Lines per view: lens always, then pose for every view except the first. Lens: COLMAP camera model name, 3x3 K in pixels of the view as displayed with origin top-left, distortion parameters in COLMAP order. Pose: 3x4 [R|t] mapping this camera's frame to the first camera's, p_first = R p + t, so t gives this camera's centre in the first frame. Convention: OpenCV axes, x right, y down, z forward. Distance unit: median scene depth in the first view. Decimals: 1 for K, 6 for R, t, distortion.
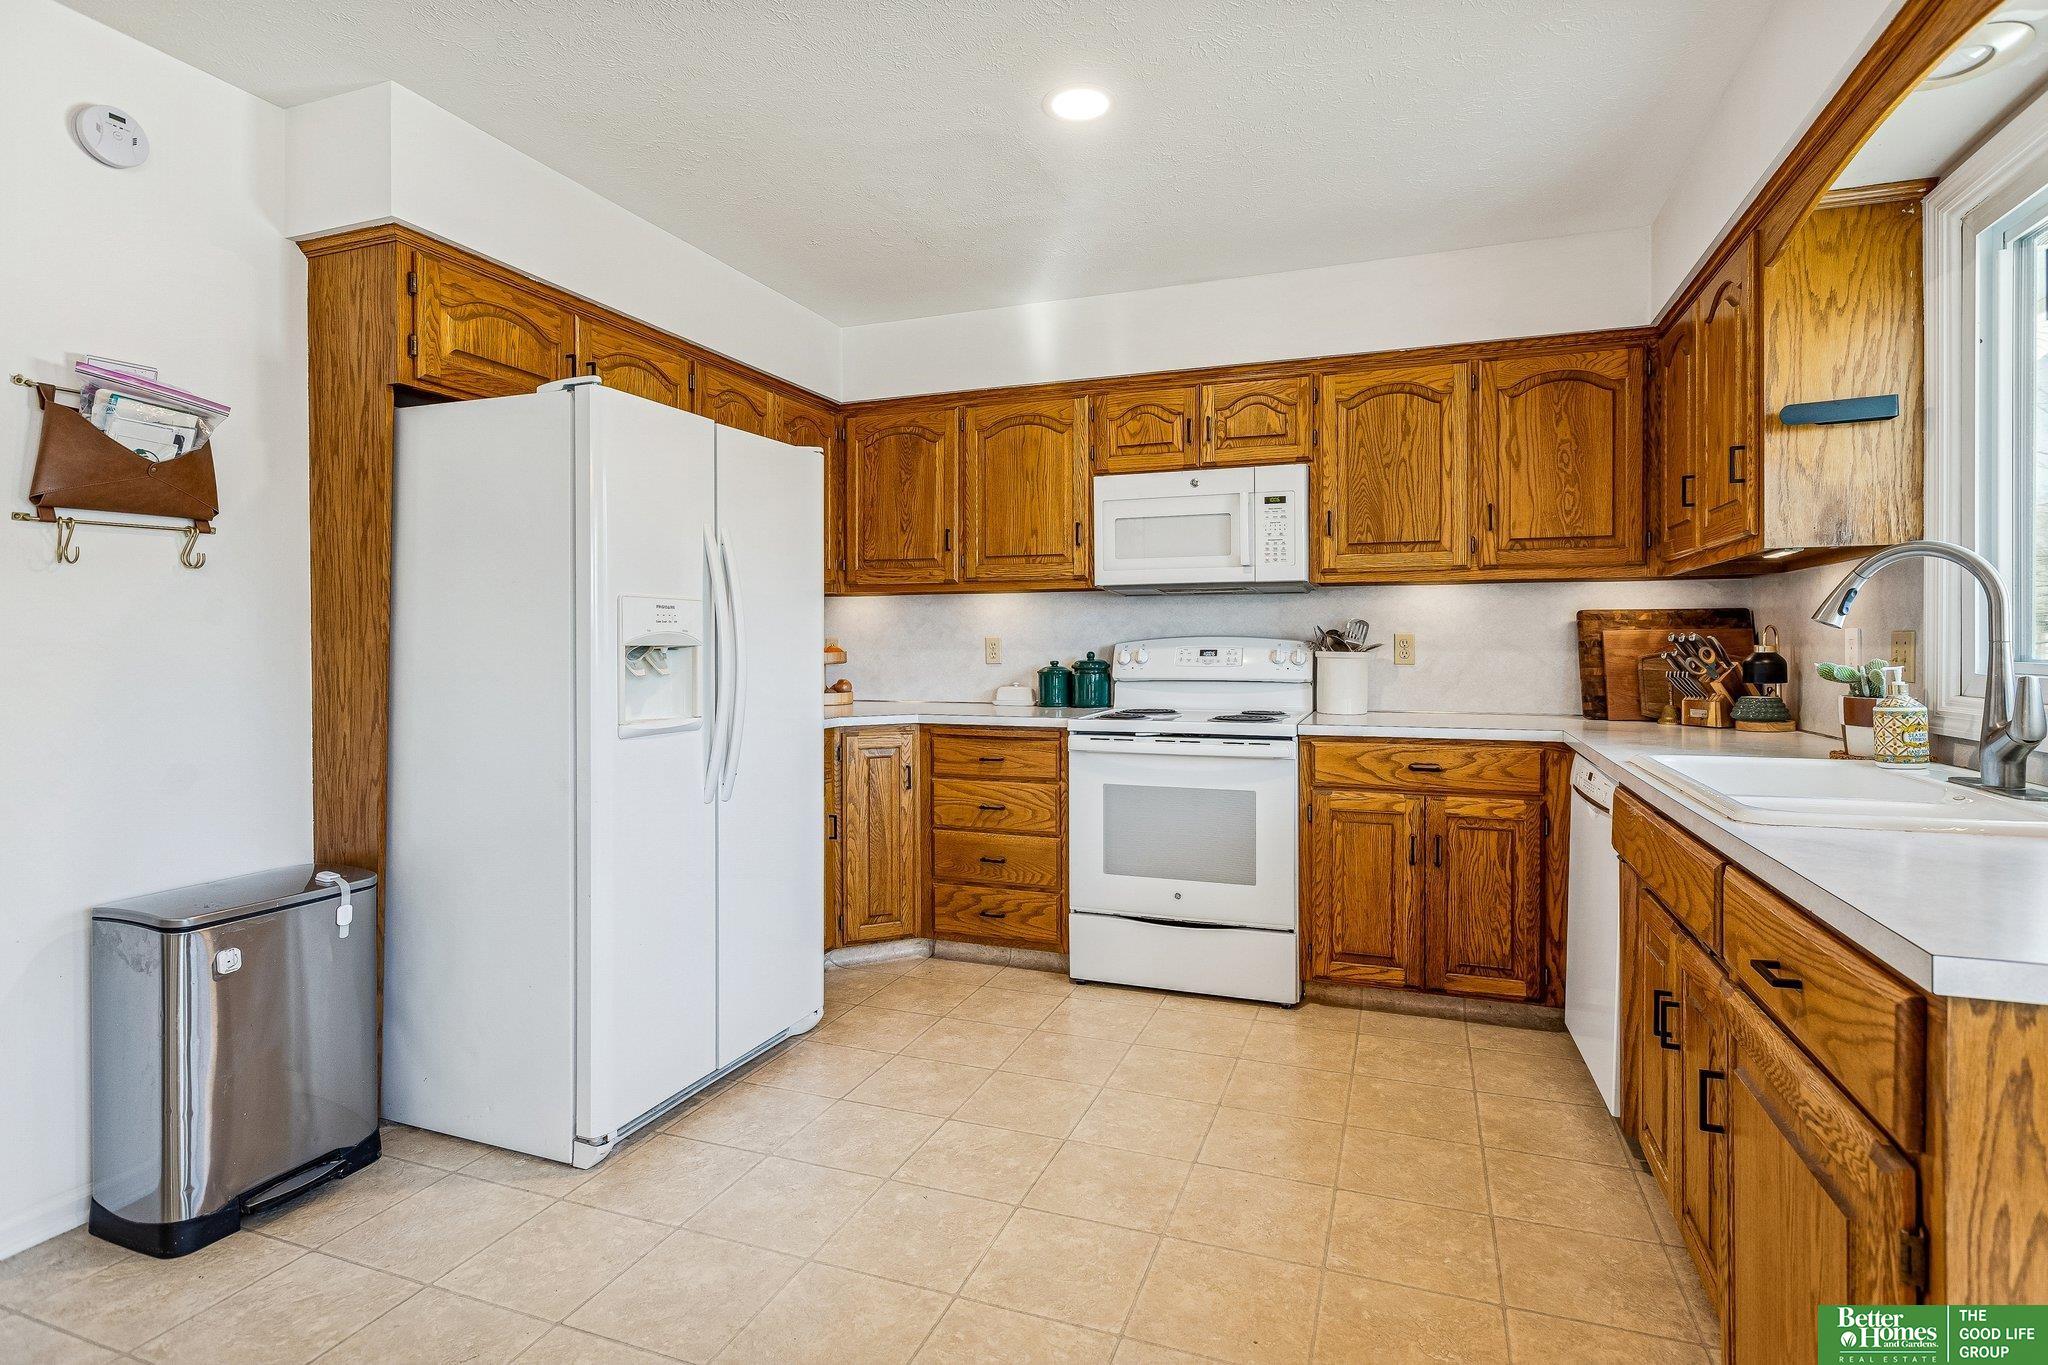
lens RADIAL K [[1015.8, 0, 1045.5], [0, 1015.8, 651.5], [0, 0, 1]] dist [-0.002895, 0.000408]
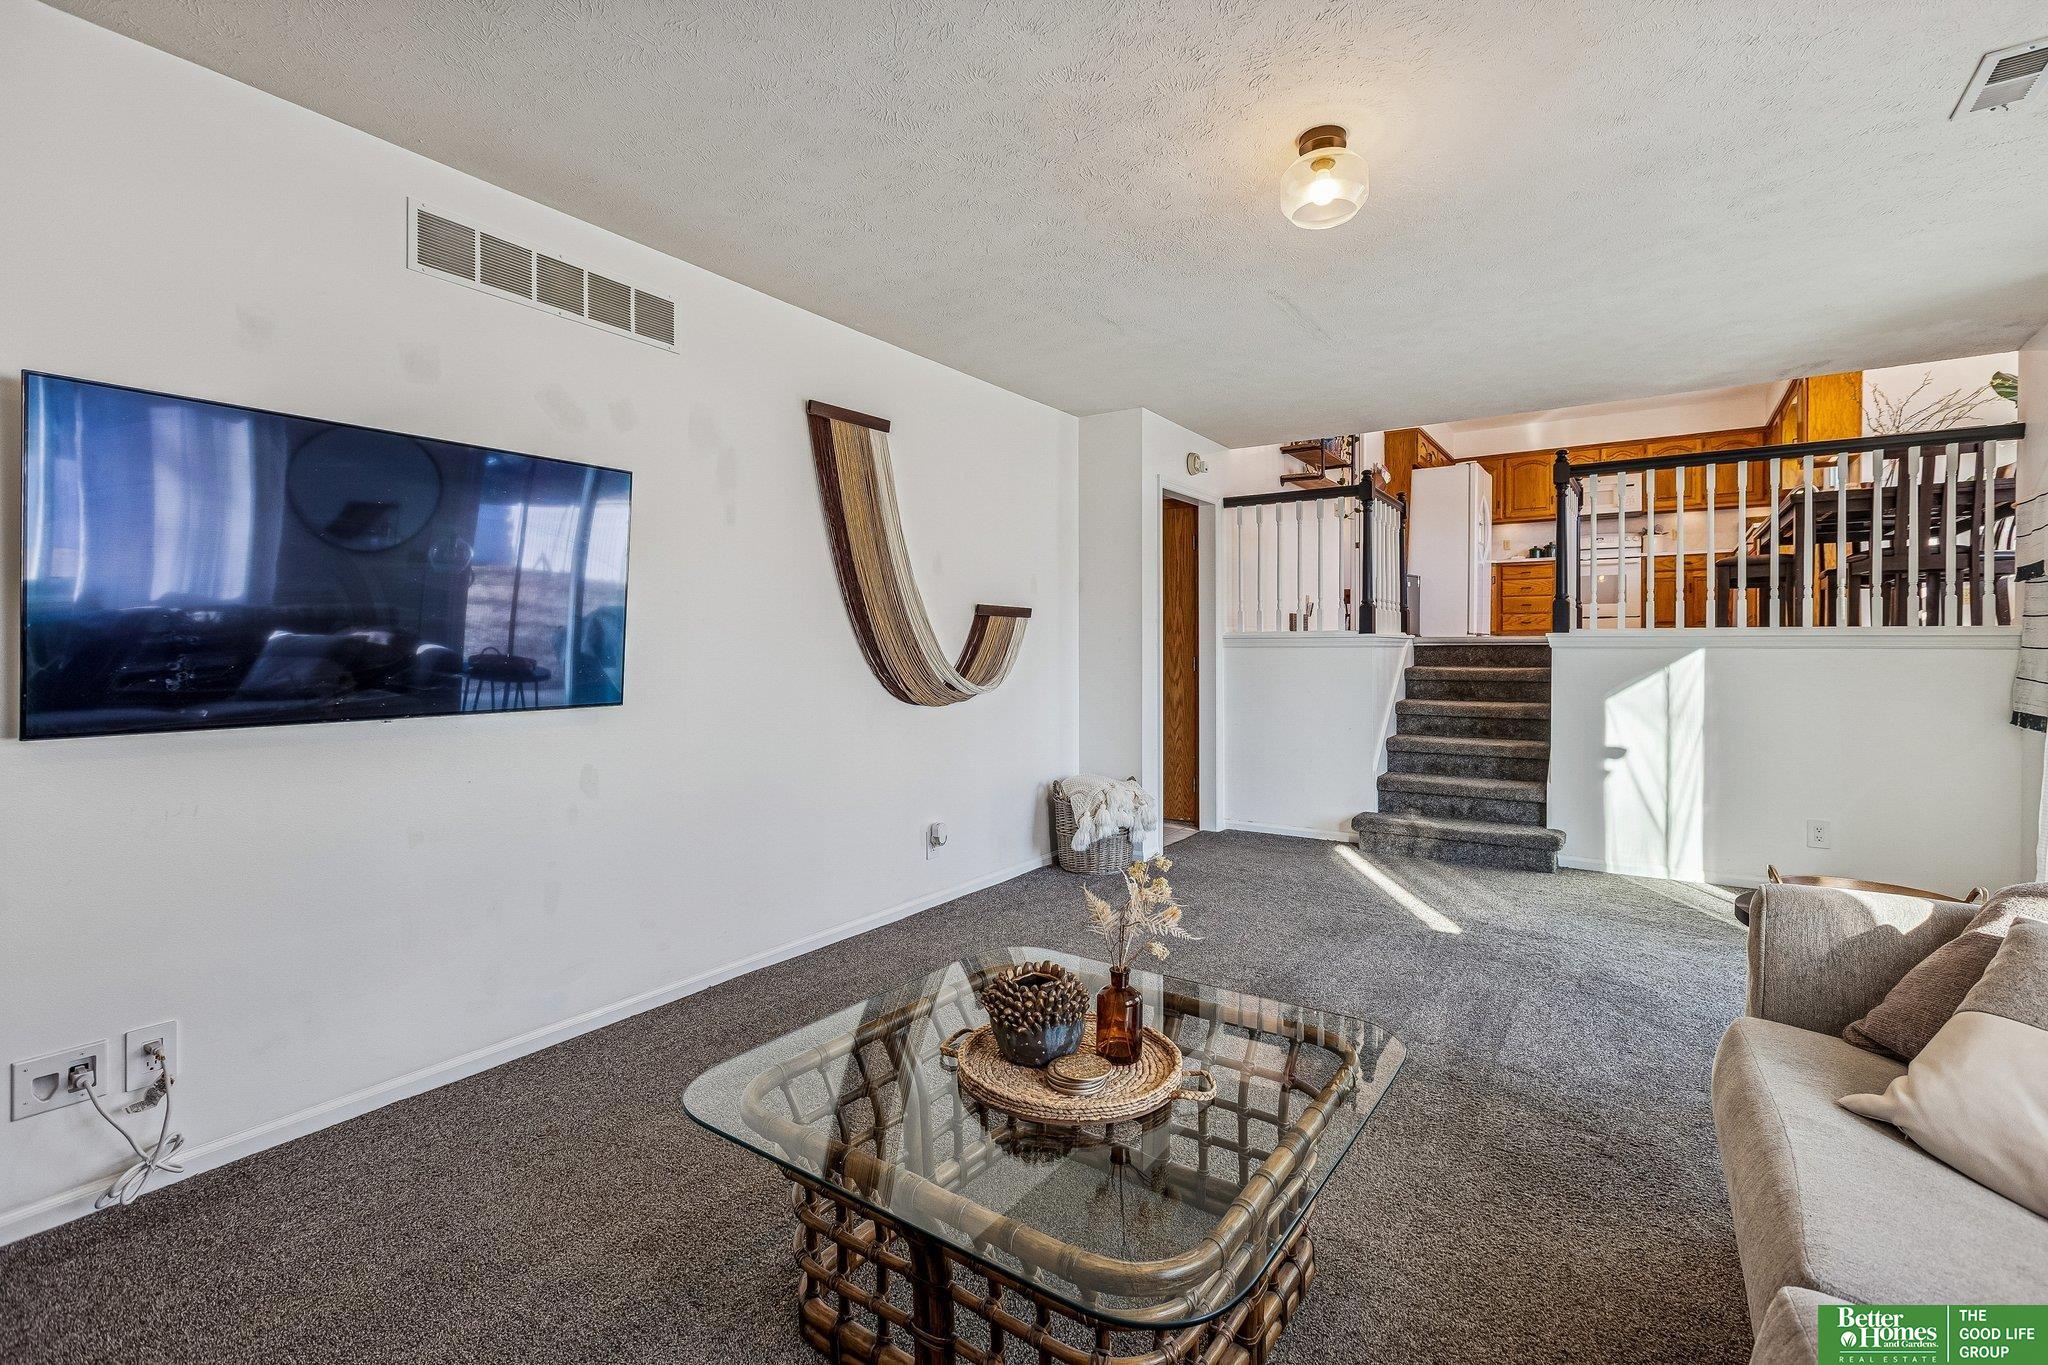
lens RADIAL K [[917.7, 0, 1035.0], [0, 917.7, 658.0], [0, 0, 1]] dist [-0.000982, 0.000589]
pose [[0.972136, 0.000507, -0.234416, -0.887969], [0.001305, 0.999970, 0.007576, 0.356220], [0.234413, -0.007670, 0.972107, -2.166261]]
